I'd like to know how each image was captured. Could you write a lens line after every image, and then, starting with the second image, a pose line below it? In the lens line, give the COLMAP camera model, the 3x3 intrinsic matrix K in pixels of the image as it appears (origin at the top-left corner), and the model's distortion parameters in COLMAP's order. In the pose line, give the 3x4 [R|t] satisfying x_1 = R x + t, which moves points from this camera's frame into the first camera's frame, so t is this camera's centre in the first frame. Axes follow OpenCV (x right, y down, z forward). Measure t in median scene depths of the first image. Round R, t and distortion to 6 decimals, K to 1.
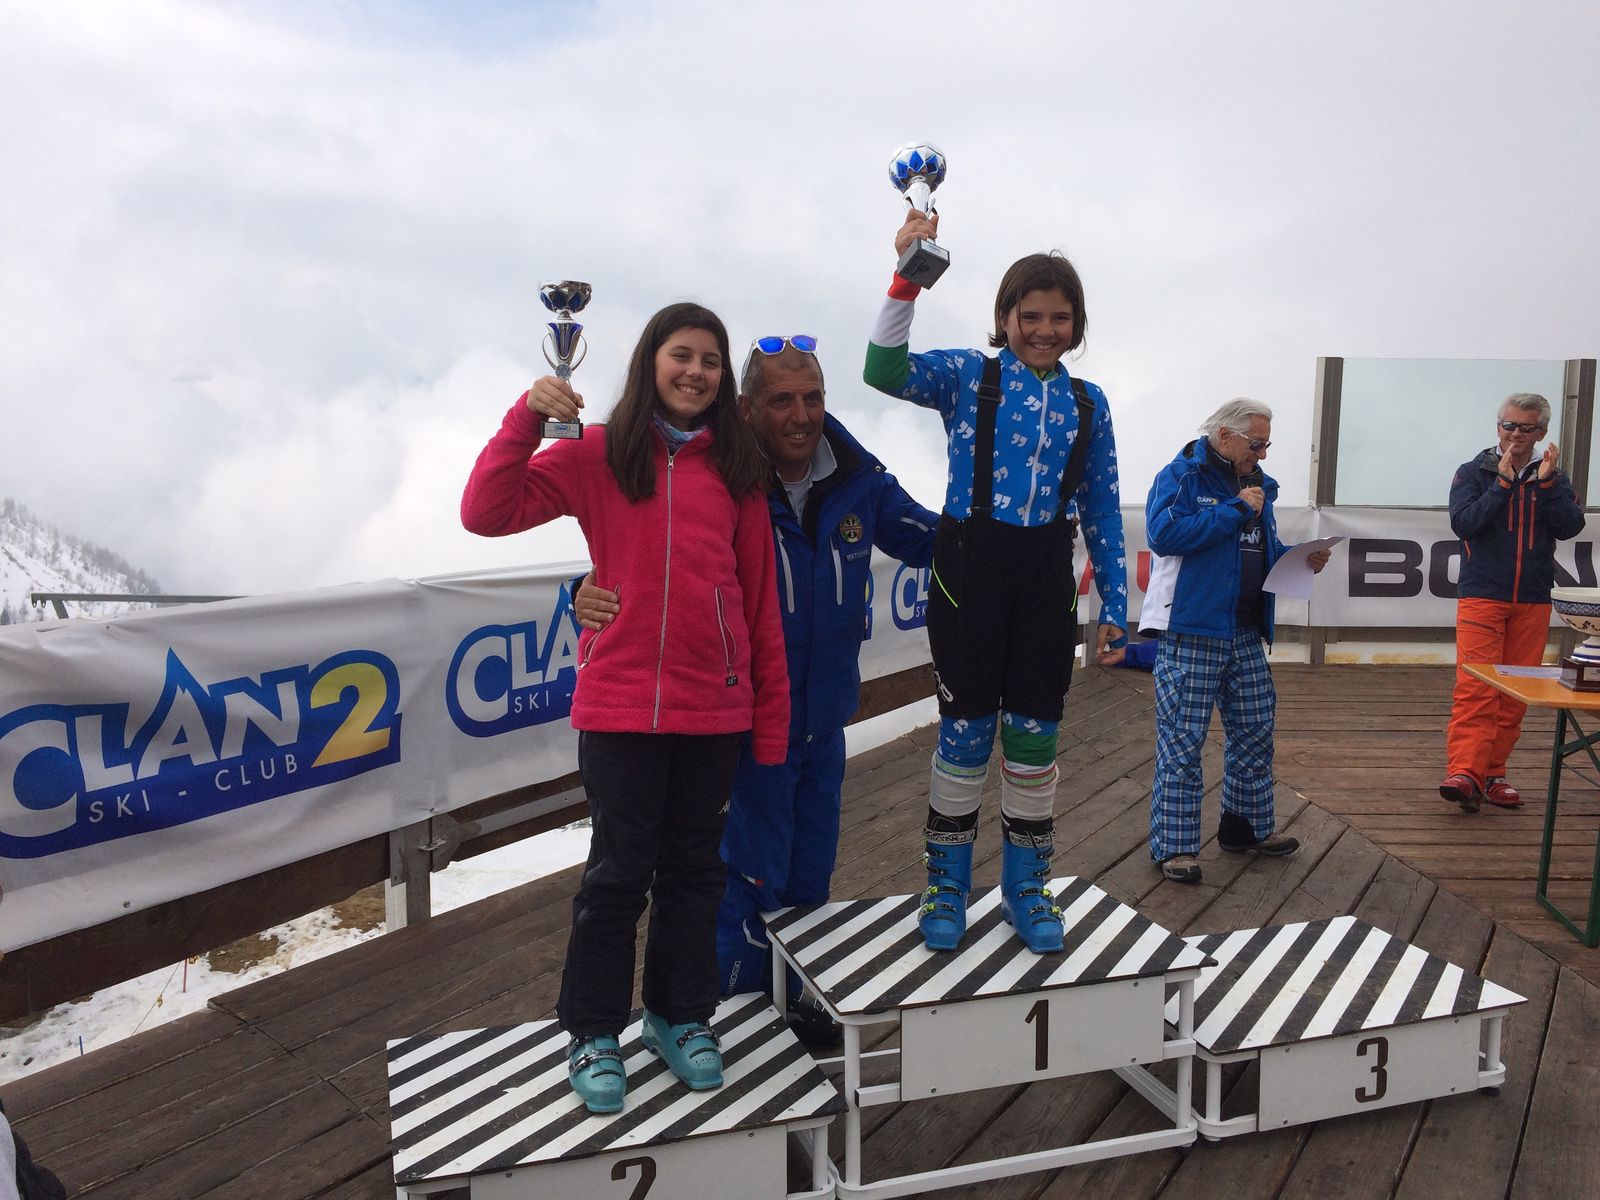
lens RADIAL K [[1369.9, 0, 800.0], [0, 1369.9, 600.0], [0, 0, 1]] dist [0.083286, -0.131290]
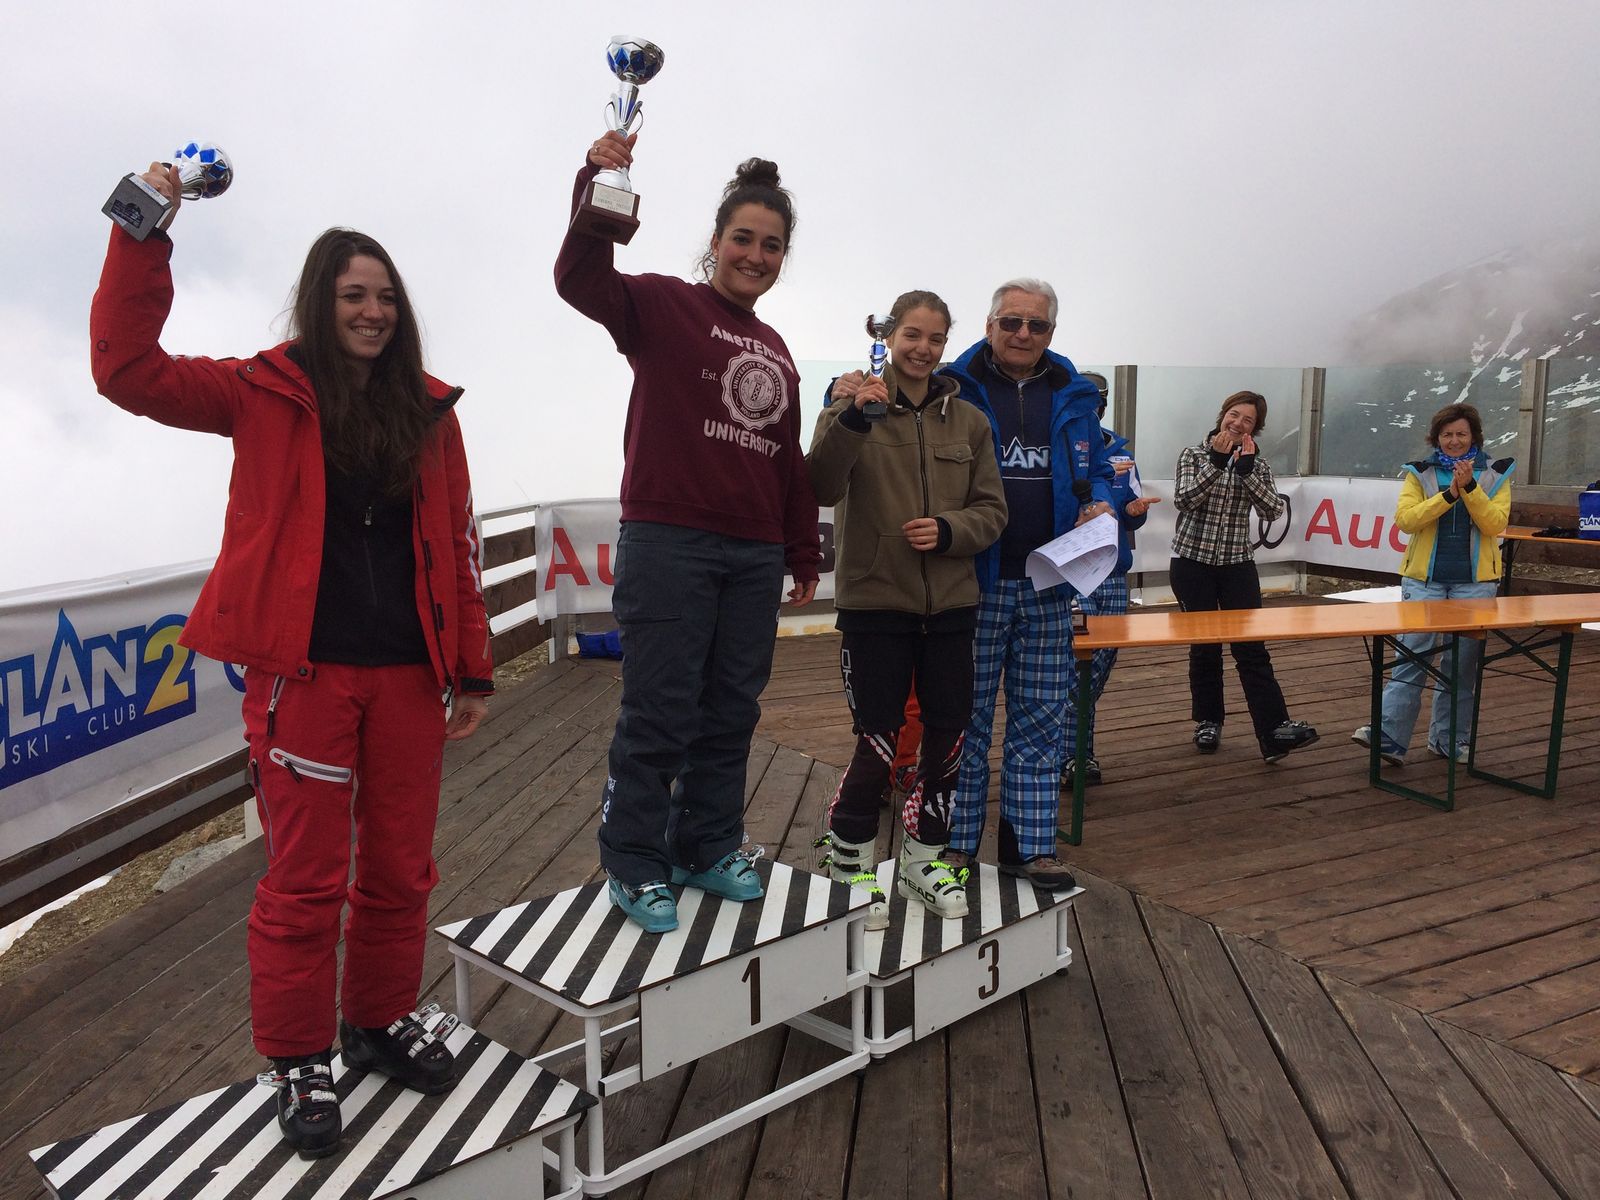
lens RADIAL K [[1369.9, 0, 800.0], [0, 1369.9, 600.0], [0, 0, 1]] dist [0.083286, -0.131290]
pose [[0.895431, -0.068144, 0.439954, -0.196232], [0.068152, 0.997550, 0.015802, 0.000523], [-0.439953, 0.015834, 0.897881, 0.023835]]
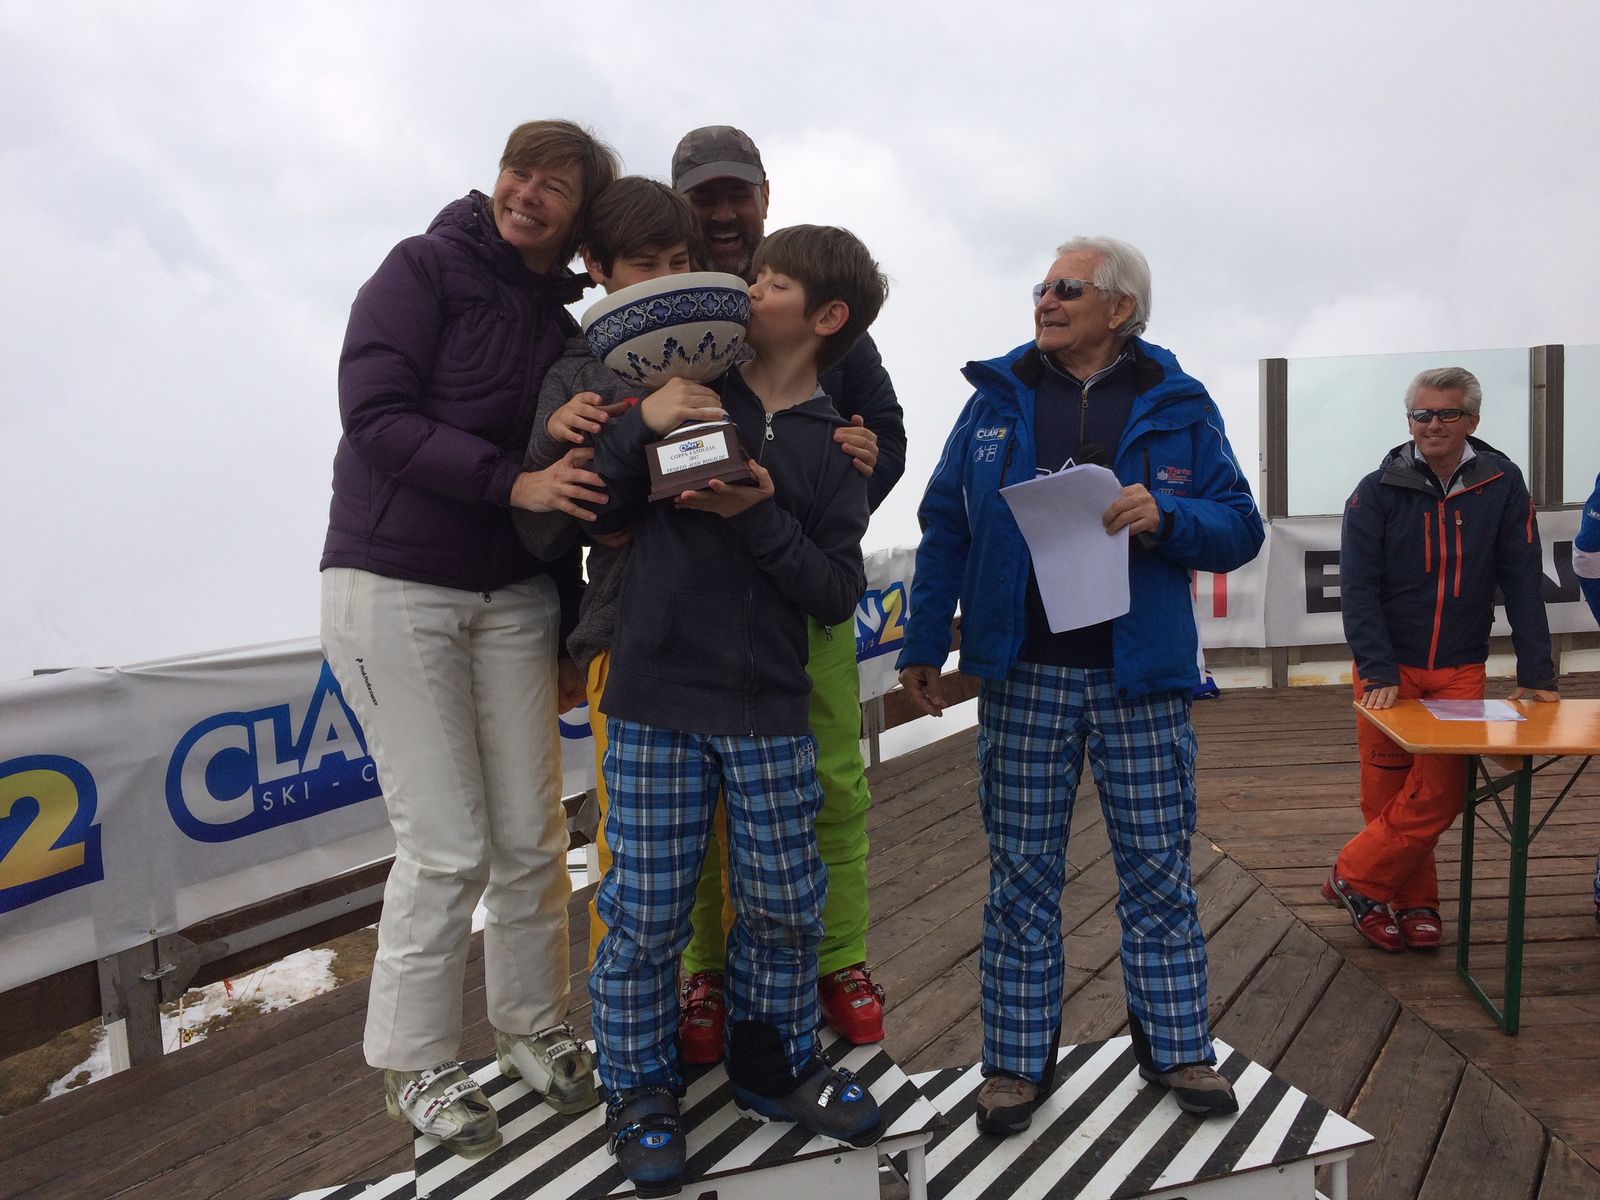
lens RADIAL K [[1371.9, 0, 800.0], [0, 1371.9, 607.5], [0, 0, 1]] dist [0.078184, -0.118625]
pose [[0.998359, -0.051976, -0.024021, 0.214715], [0.051520, 0.998487, -0.019244, -0.016446], [0.024985, 0.017975, 0.999526, 0.177607]]
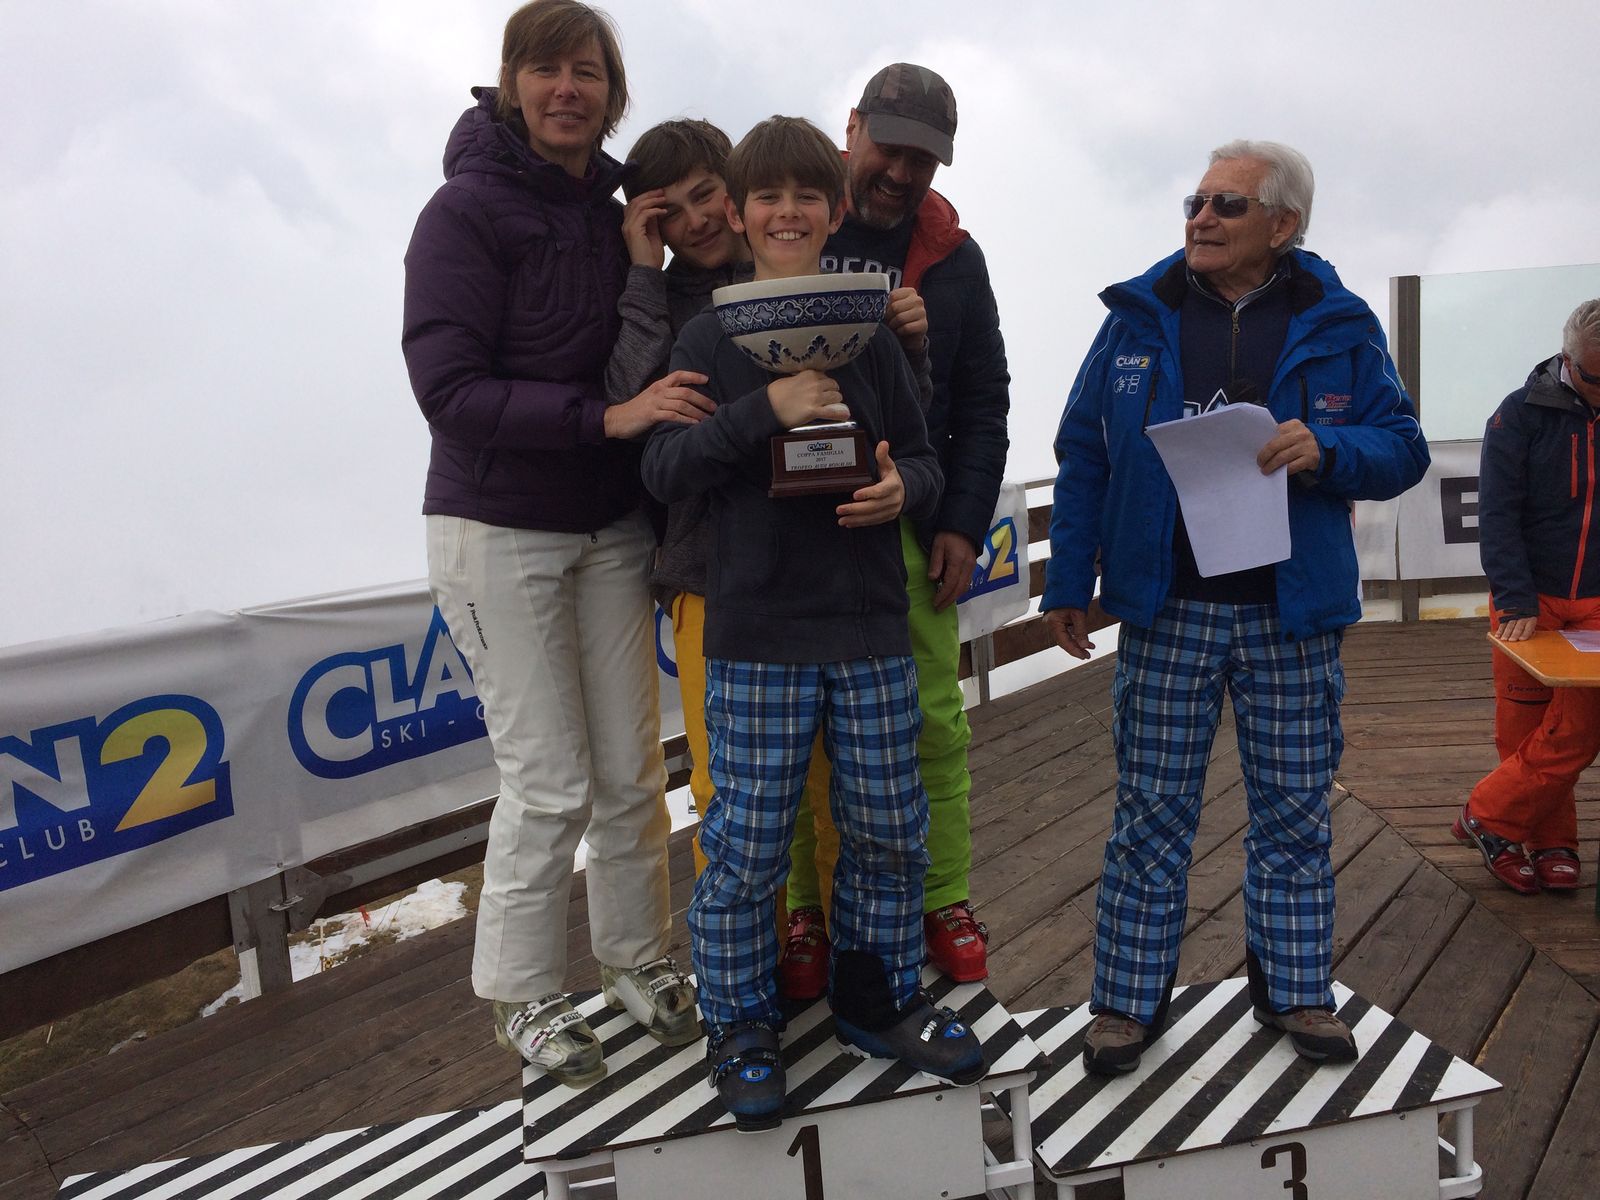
lens RADIAL K [[1369.9, 0, 800.0], [0, 1369.9, 600.0], [0, 0, 1]] dist [0.083286, -0.131290]
pose [[0.992245, -0.061039, -0.108276, 0.222799], [0.062941, 0.997916, 0.014235, -0.013528], [0.107182, -0.020939, 0.994019, 0.190532]]
